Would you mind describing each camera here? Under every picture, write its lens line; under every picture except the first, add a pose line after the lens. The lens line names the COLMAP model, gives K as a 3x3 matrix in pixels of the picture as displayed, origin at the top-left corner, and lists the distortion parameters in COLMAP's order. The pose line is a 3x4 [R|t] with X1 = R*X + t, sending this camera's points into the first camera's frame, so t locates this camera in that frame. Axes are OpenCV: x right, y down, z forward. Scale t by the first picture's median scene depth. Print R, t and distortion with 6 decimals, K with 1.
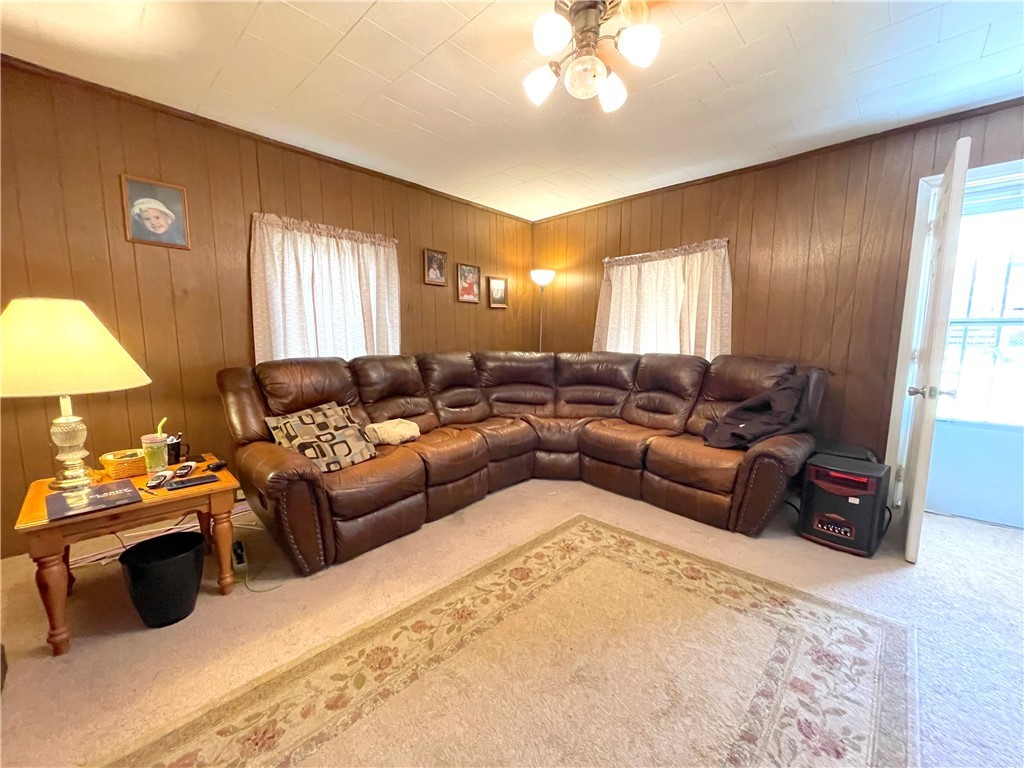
lens RADIAL K [[412.8, 0, 506.5], [0, 412.8, 389.3], [0, 0, 1]] dist [-0.003007, 0.000946]
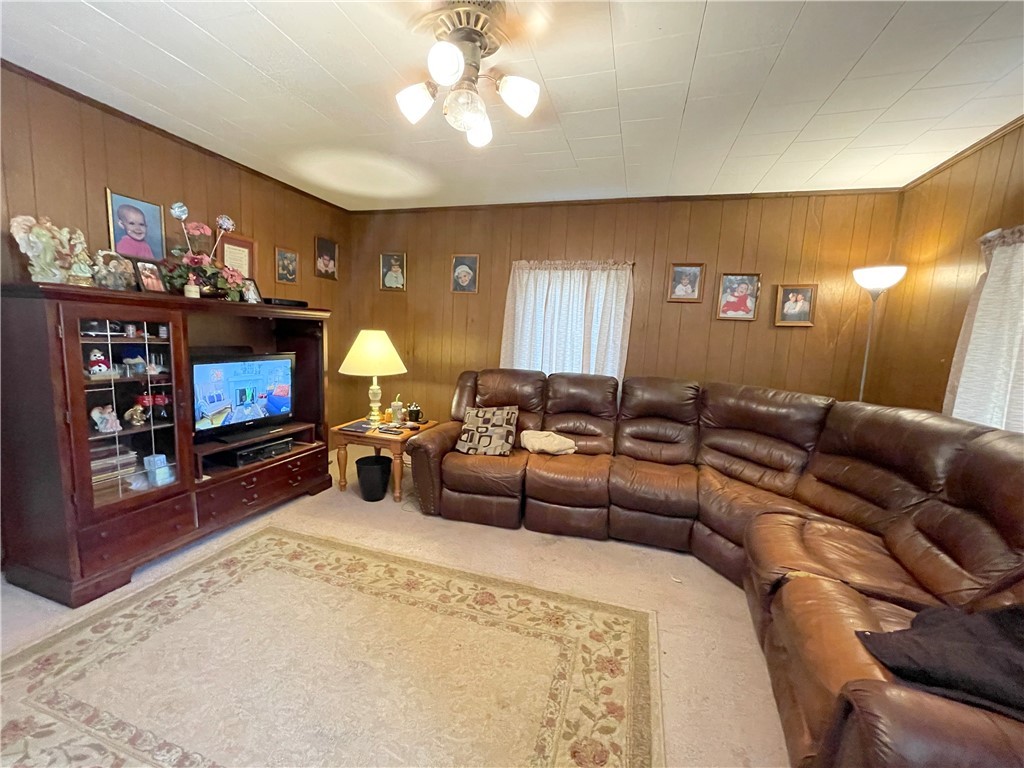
lens RADIAL K [[412.8, 0, 507.4], [0, 412.8, 383.7], [0, 0, 1]] dist [-0.003007, 0.000946]
pose [[0.452561, 0.130118, -0.882189, 0.733550], [-0.153450, 0.985903, 0.066696, -0.127434], [0.878431, 0.105188, 0.466148, 0.425572]]
